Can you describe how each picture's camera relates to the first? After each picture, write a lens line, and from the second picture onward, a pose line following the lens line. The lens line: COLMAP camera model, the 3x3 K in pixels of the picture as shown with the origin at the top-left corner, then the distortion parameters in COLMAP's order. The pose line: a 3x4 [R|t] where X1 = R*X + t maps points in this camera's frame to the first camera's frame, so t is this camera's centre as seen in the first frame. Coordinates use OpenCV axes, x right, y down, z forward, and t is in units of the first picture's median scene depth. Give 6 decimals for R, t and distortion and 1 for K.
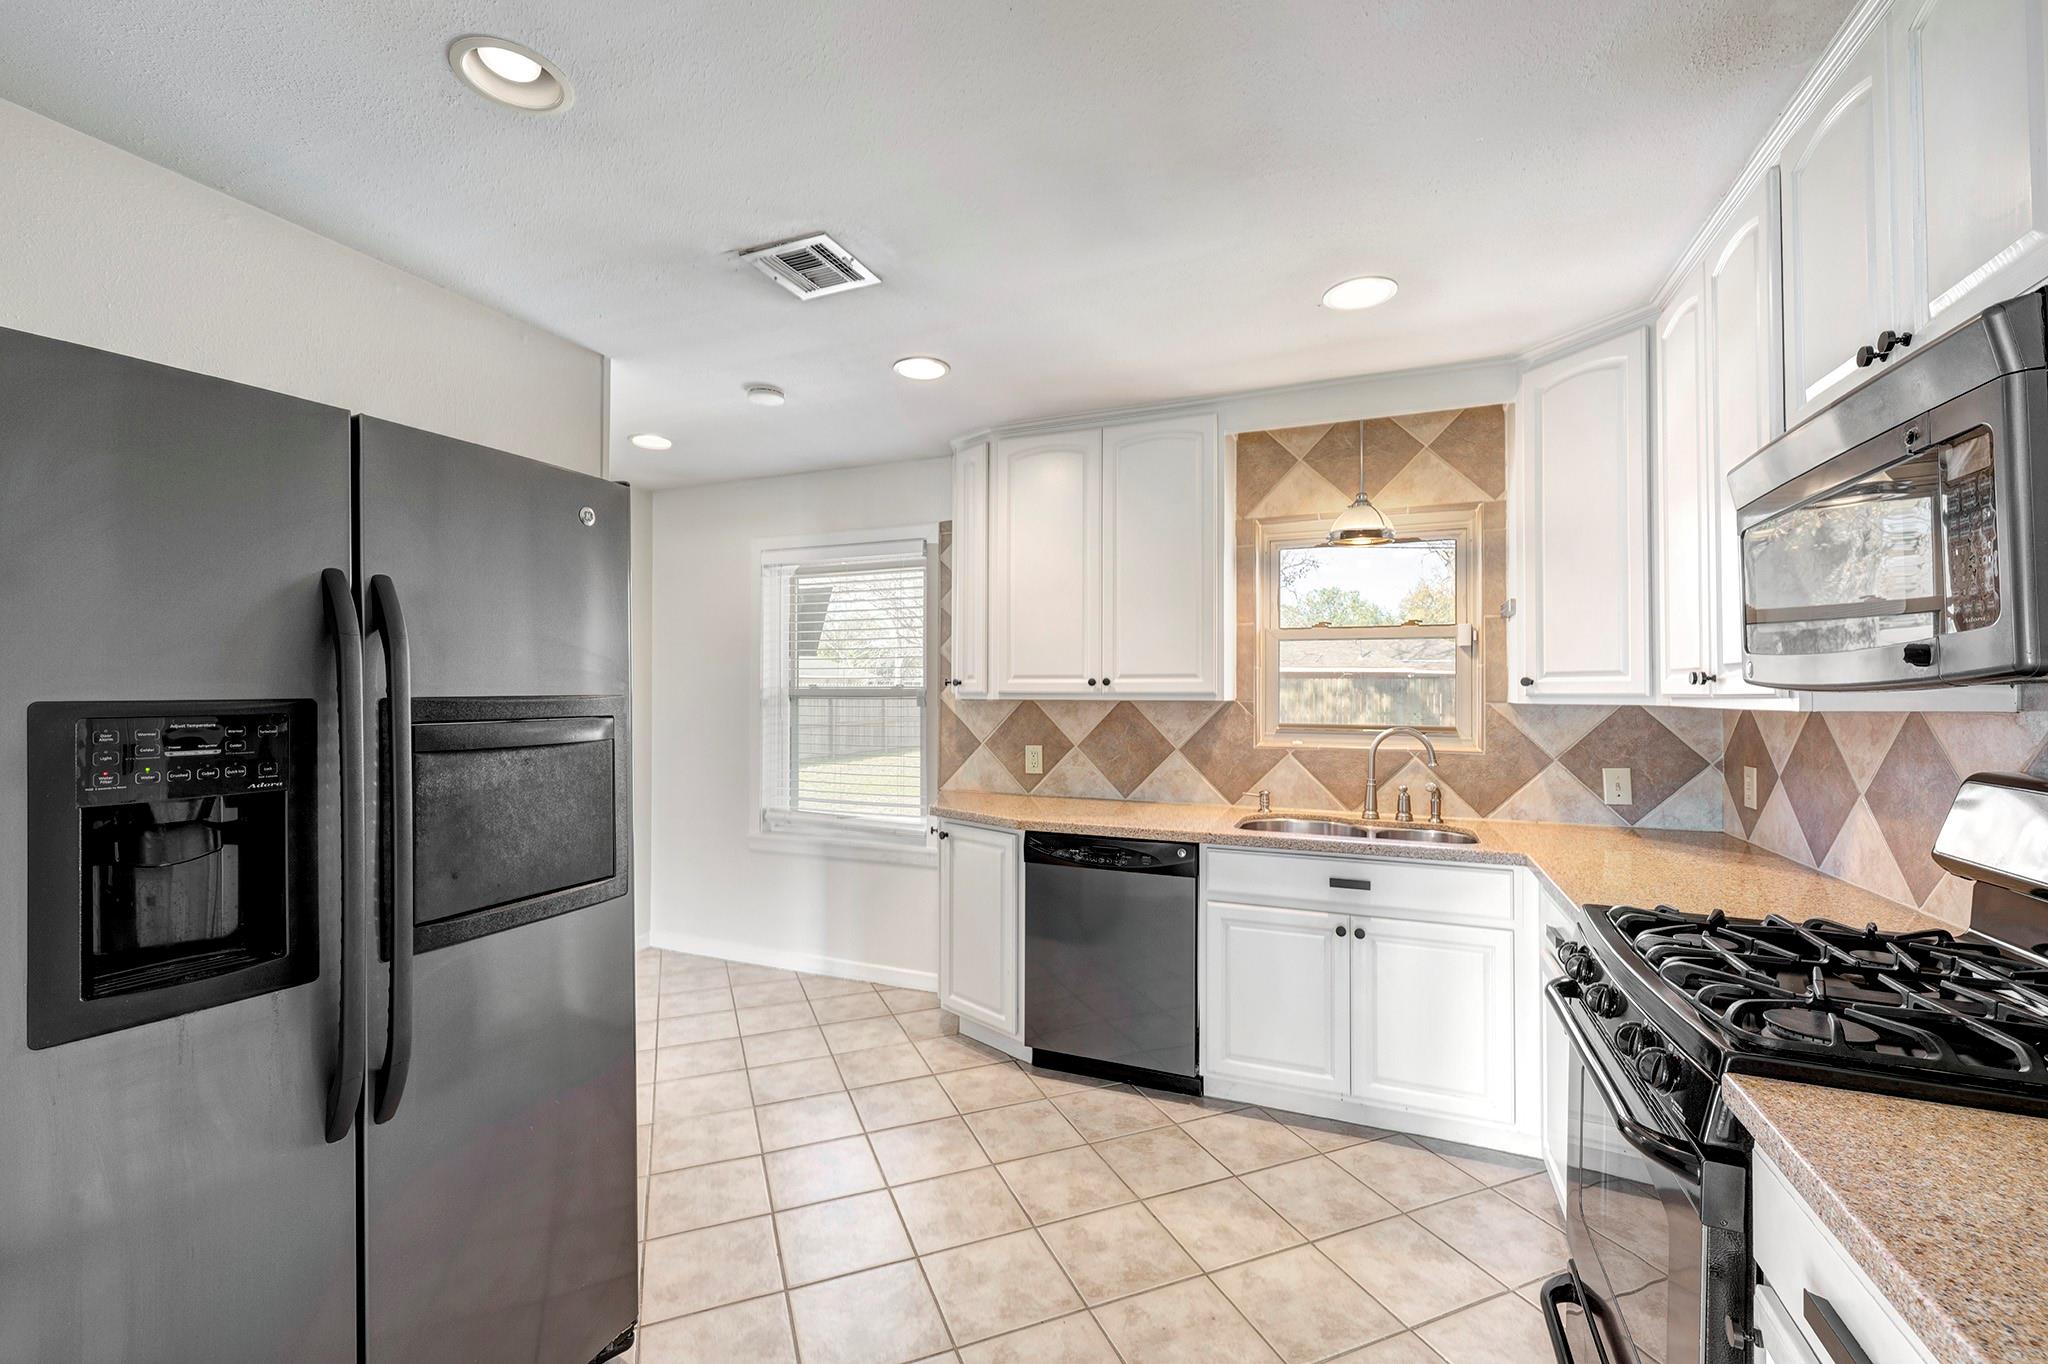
lens RADIAL K [[847.9, 0, 1014.9], [0, 847.9, 676.2], [0, 0, 1]] dist [0.000533, 0.000133]
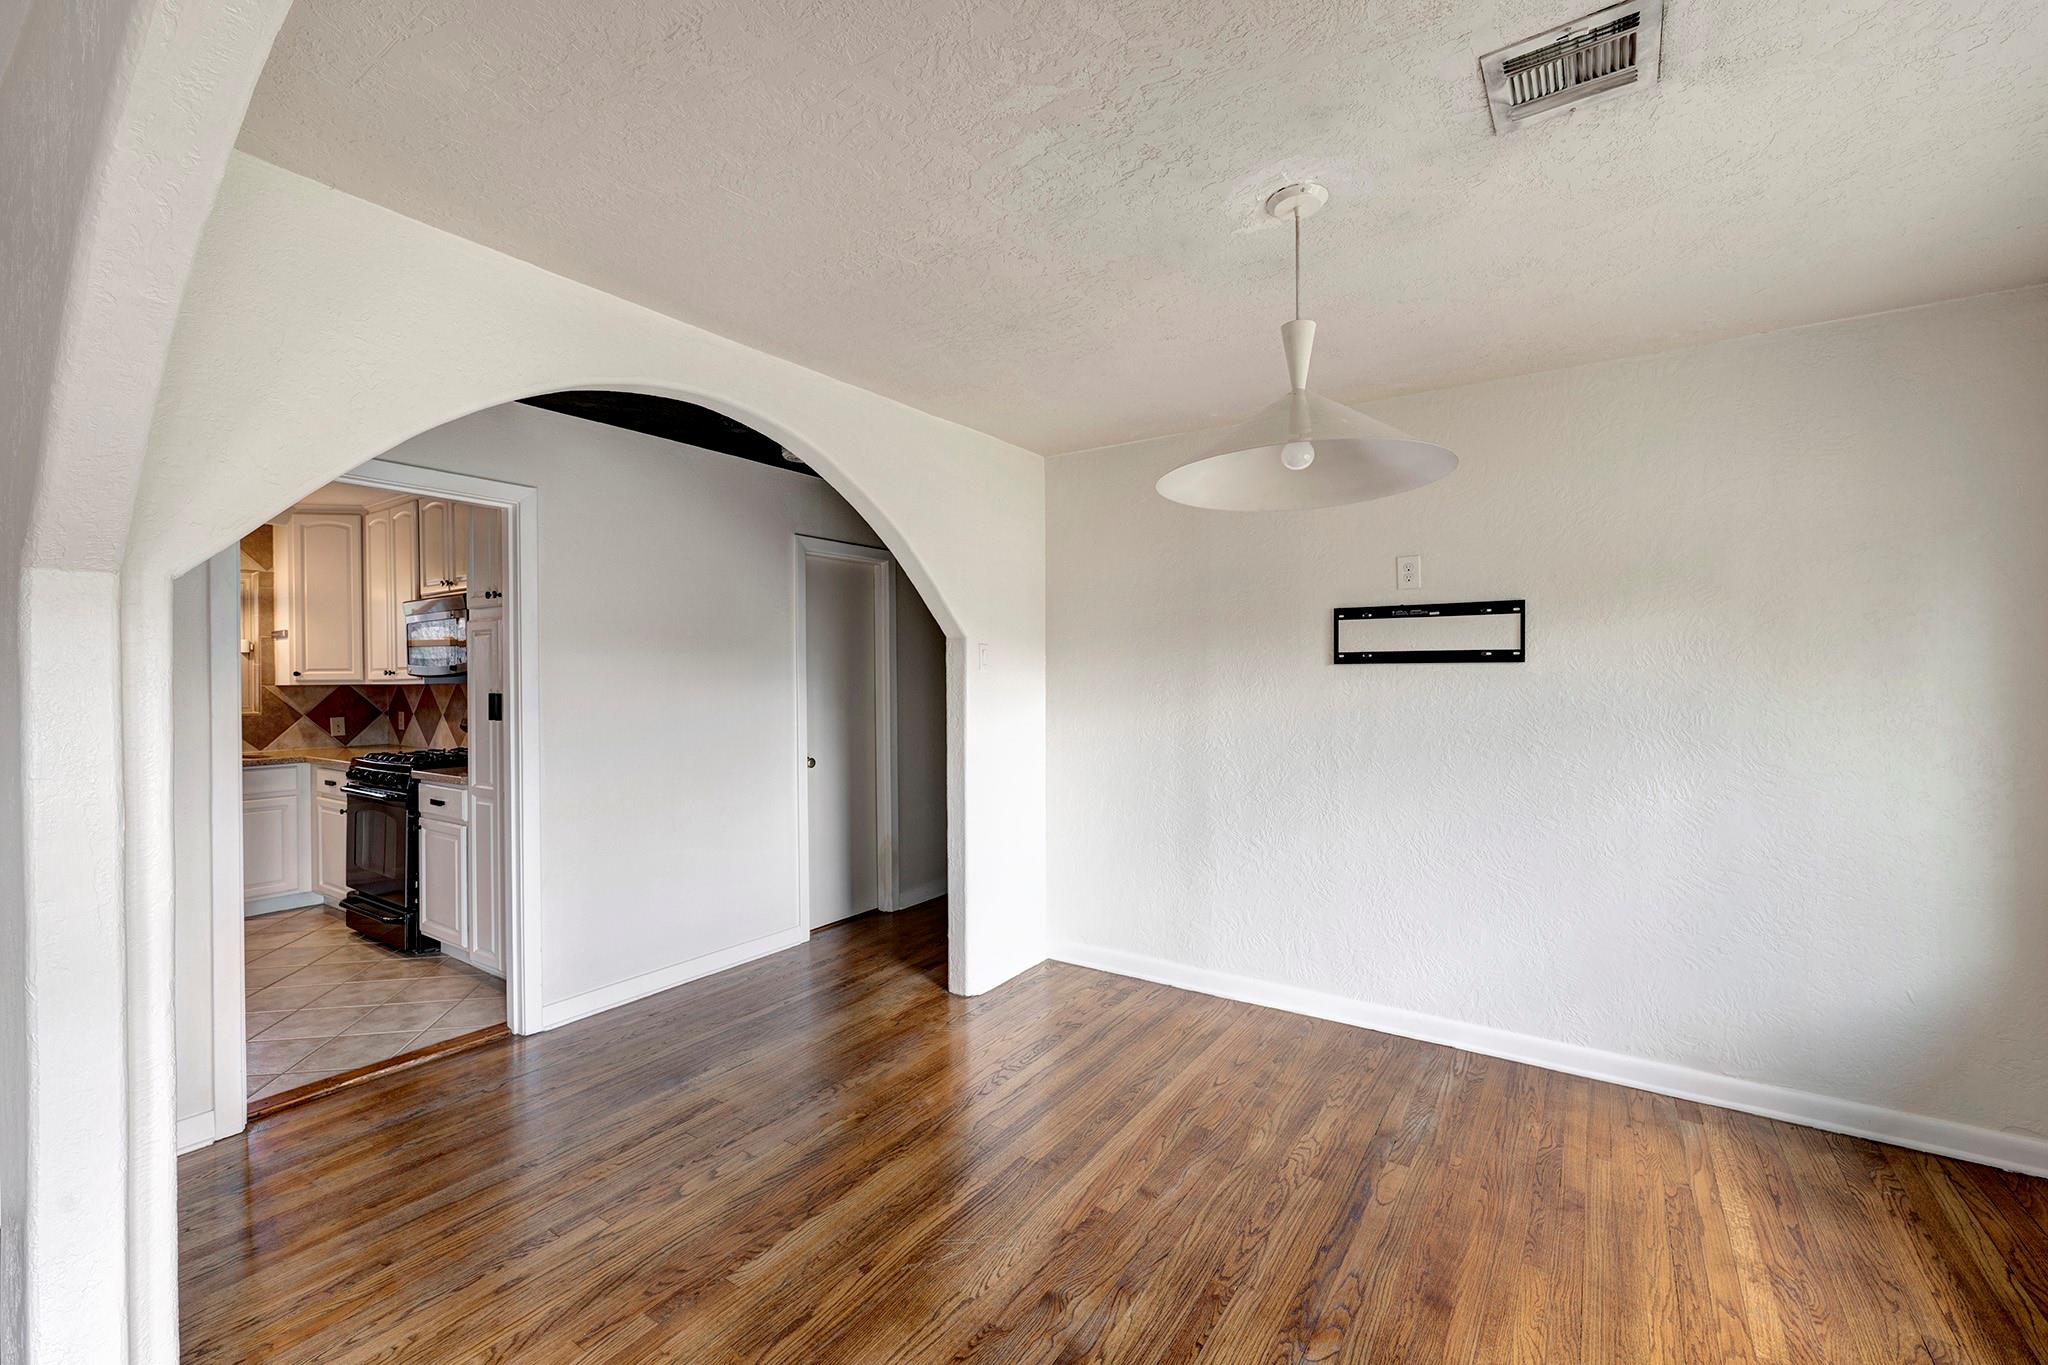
lens RADIAL K [[847.9, 0, 1011.9], [0, 847.9, 675.1], [0, 0, 1]] dist [0.000533, 0.000133]
pose [[0.208185, -0.012136, 0.978014, -0.892890], [-0.004425, 0.999901, 0.013350, -0.021868], [-0.978079, -0.007107, 0.208111, -0.942037]]
